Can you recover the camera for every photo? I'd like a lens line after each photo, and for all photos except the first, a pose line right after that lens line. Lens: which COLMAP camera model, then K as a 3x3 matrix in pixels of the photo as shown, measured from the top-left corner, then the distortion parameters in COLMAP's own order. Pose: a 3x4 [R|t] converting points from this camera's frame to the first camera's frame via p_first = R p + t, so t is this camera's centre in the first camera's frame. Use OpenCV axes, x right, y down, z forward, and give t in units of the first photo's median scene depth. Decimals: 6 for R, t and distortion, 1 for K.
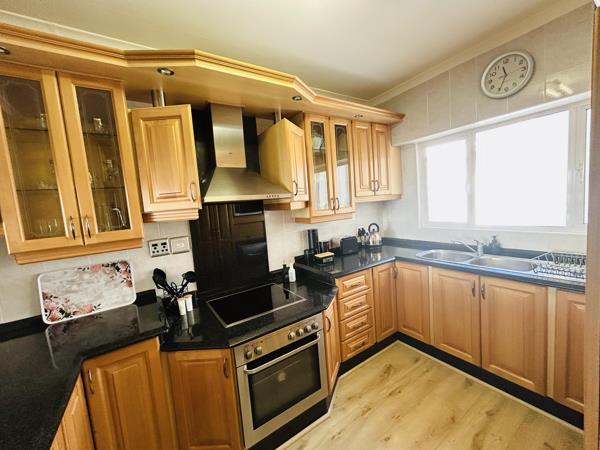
lens RADIAL K [[242.8, 0, 299.9], [0, 242.8, 225.1], [0, 0, 1]] dist [-0.000574, 0.000416]
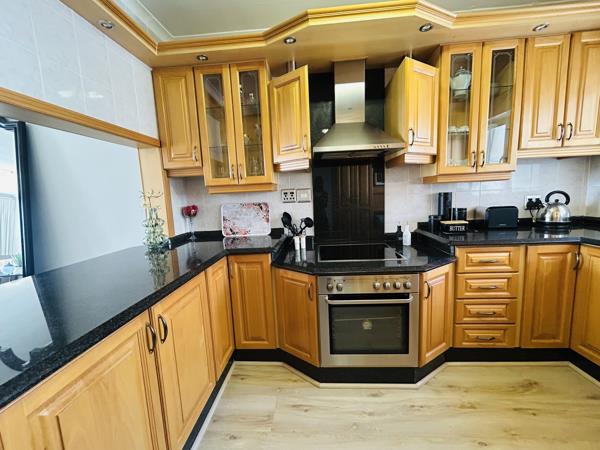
lens RADIAL K [[242.8, 0, 299.4], [0, 242.8, 224.5], [0, 0, 1]] dist [-0.000574, 0.000416]
pose [[0.795400, 0.117088, -0.594667, 0.225276], [-0.070819, 0.992396, 0.100674, 0.107830], [0.601933, -0.037962, 0.797644, 0.026551]]
